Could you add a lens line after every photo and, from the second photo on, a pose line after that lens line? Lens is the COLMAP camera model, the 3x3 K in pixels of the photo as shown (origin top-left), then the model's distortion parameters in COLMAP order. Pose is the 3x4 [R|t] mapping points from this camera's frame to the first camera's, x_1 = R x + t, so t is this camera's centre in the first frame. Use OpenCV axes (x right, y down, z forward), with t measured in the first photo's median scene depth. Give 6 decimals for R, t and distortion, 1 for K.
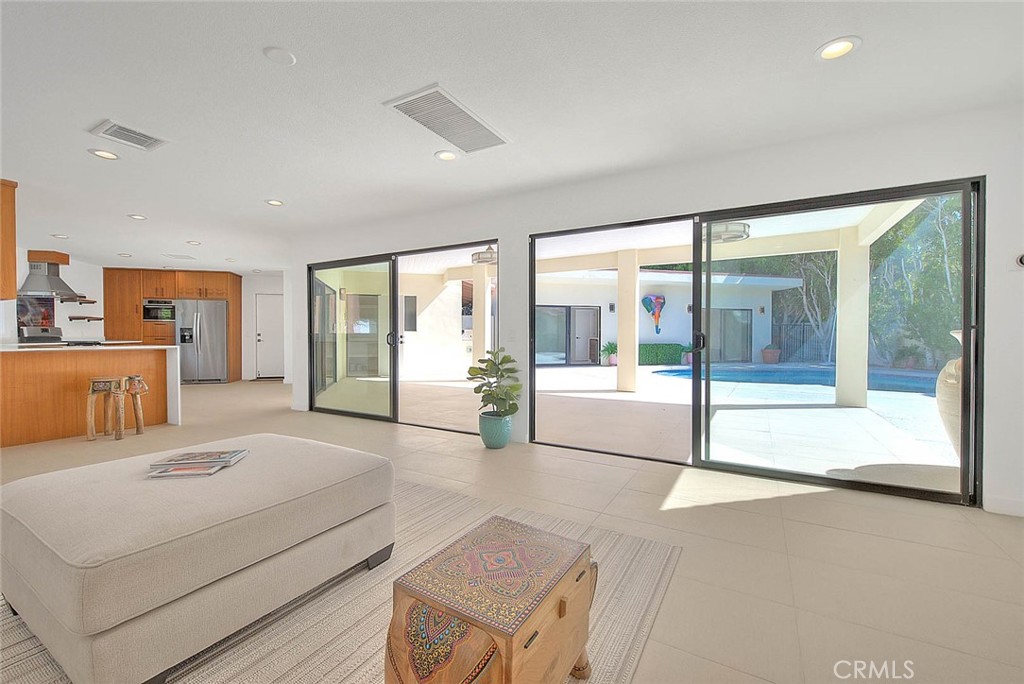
lens RADIAL K [[421.7, 0, 512.0], [0, 421.7, 342.0], [0, 0, 1]] dist [-0.001207, -0.000108]
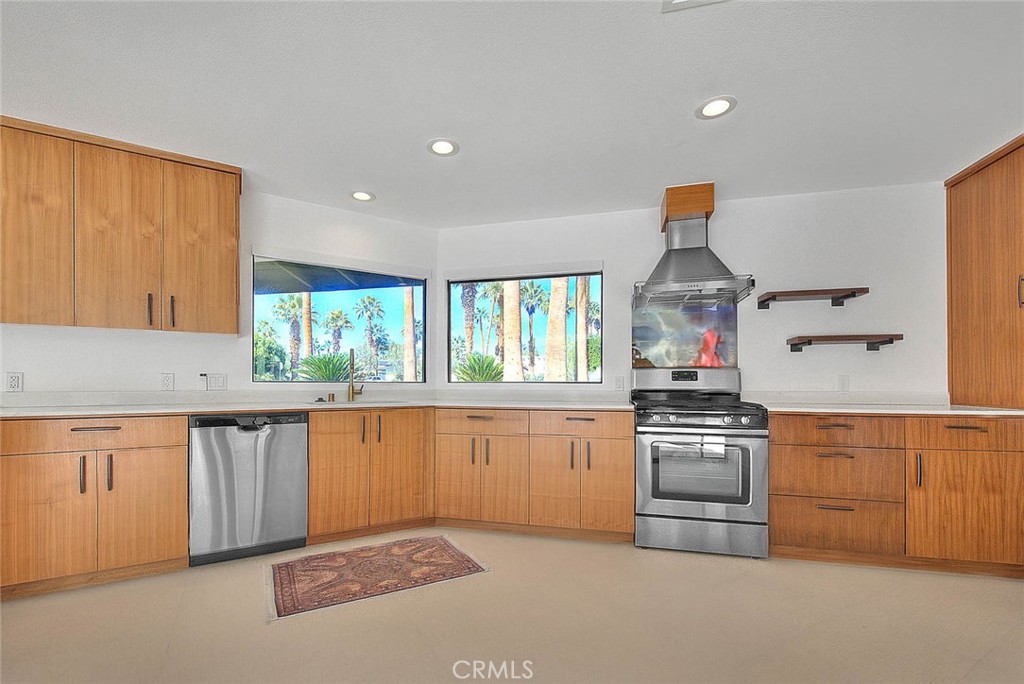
lens RADIAL K [[434.2, 0, 474.4], [0, 434.2, 381.0], [0, 0, 1]] dist [-0.014162, -0.000080]
pose [[-0.508142, -0.007981, -0.861236, -0.526909], [-0.016081, 0.999871, 0.000222, -0.016326], [0.861123, 0.013962, -0.508204, 0.904161]]
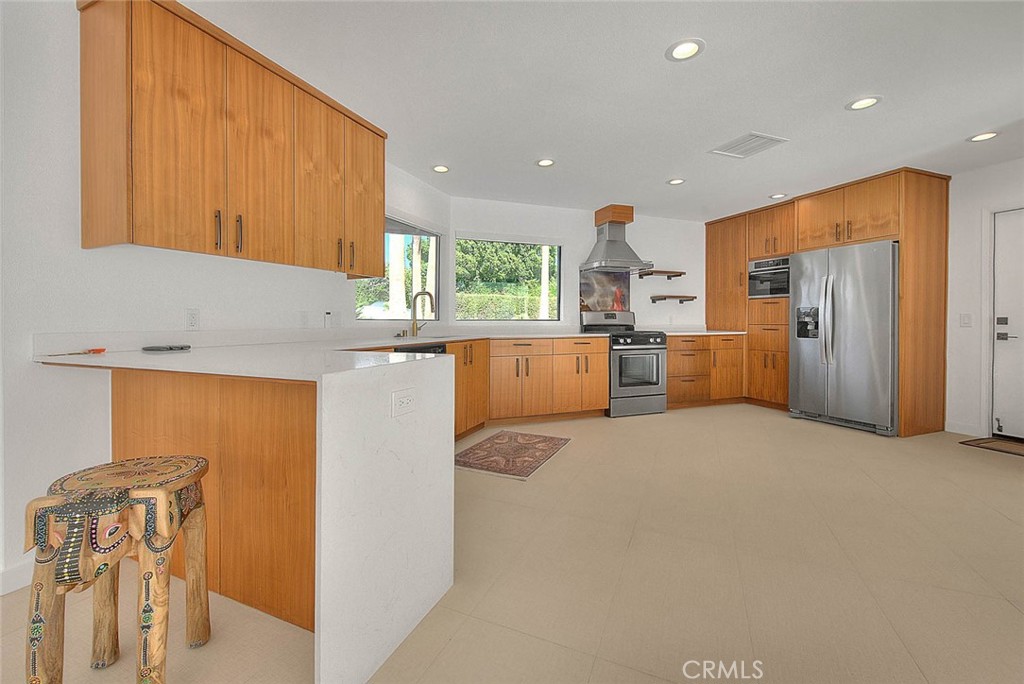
lens RADIAL K [[430.6, 0, 502.7], [0, 430.6, 326.5], [0, 0, 1]] dist [-0.002080, -0.000316]
pose [[0.105702, 0.009023, -0.994357, -0.330366], [-0.014155, 0.999871, 0.007568, -0.010920], [0.994297, 0.013275, 0.105816, 0.637359]]
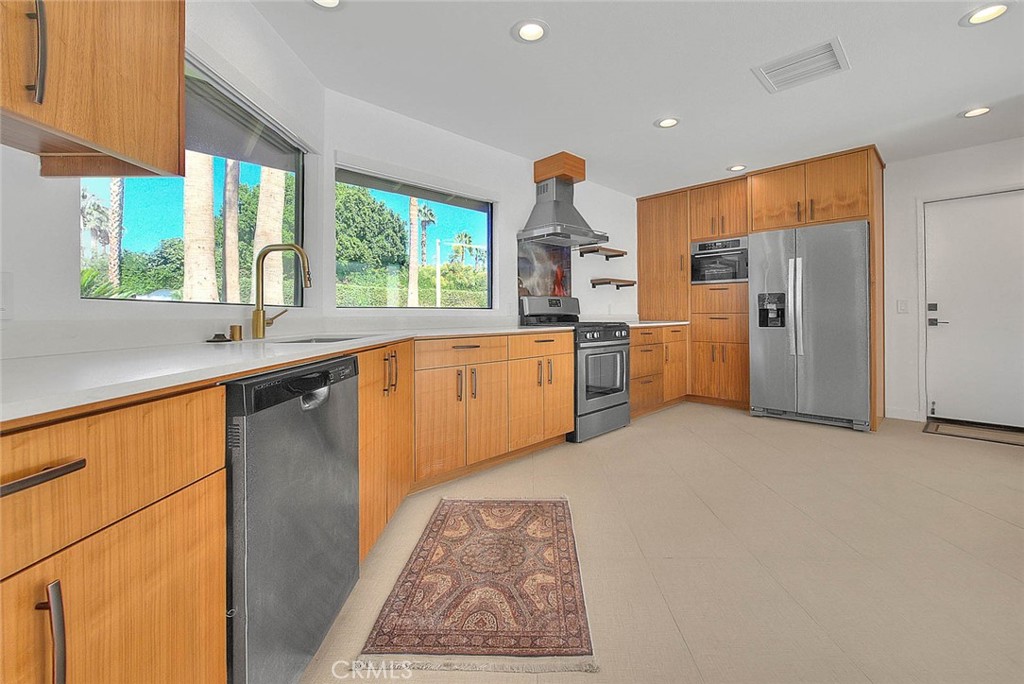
lens RADIAL K [[428.9, 0, 538.8], [0, 428.9, 313.0], [0, 0, 1]] dist [-0.003576, -0.000268]
pose [[0.519421, -0.009133, -0.854470, -0.553852], [-0.004700, 0.999897, -0.013544, -0.005885], [0.854505, 0.011051, 0.519325, 0.598259]]
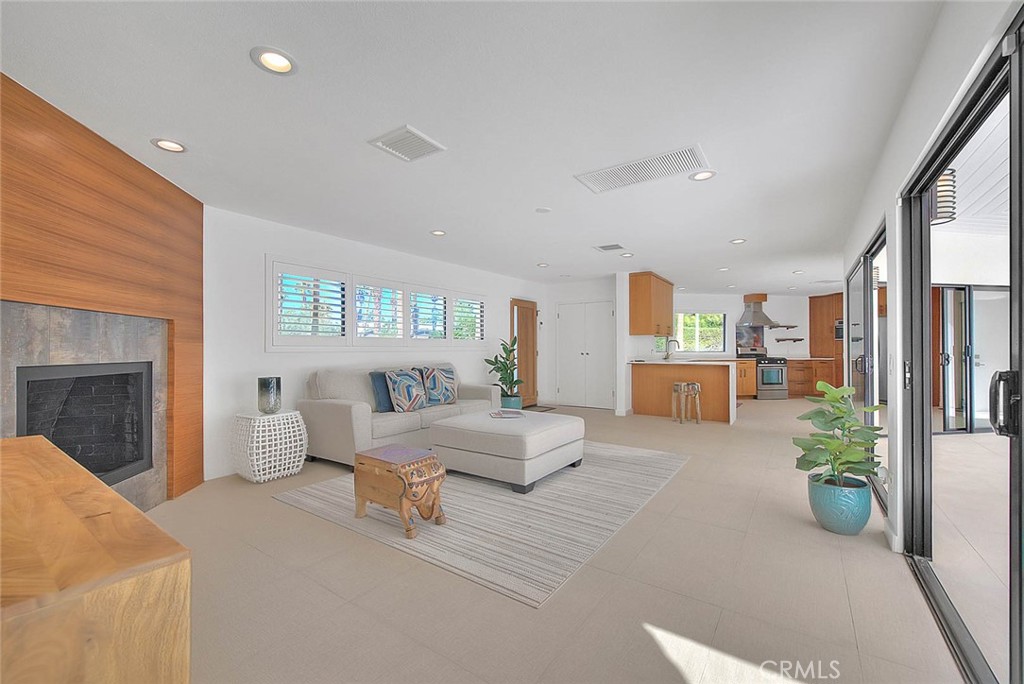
lens RADIAL K [[417.8, 0, 508.3], [0, 417.8, 345.7], [0, 0, 1]] dist [0.018785, -0.000004]
pose [[-0.084363, -0.009917, -0.996386, 0.322090], [-0.014837, 0.999852, -0.008695, -0.014260], [0.996325, 0.014050, -0.084498, 0.258608]]
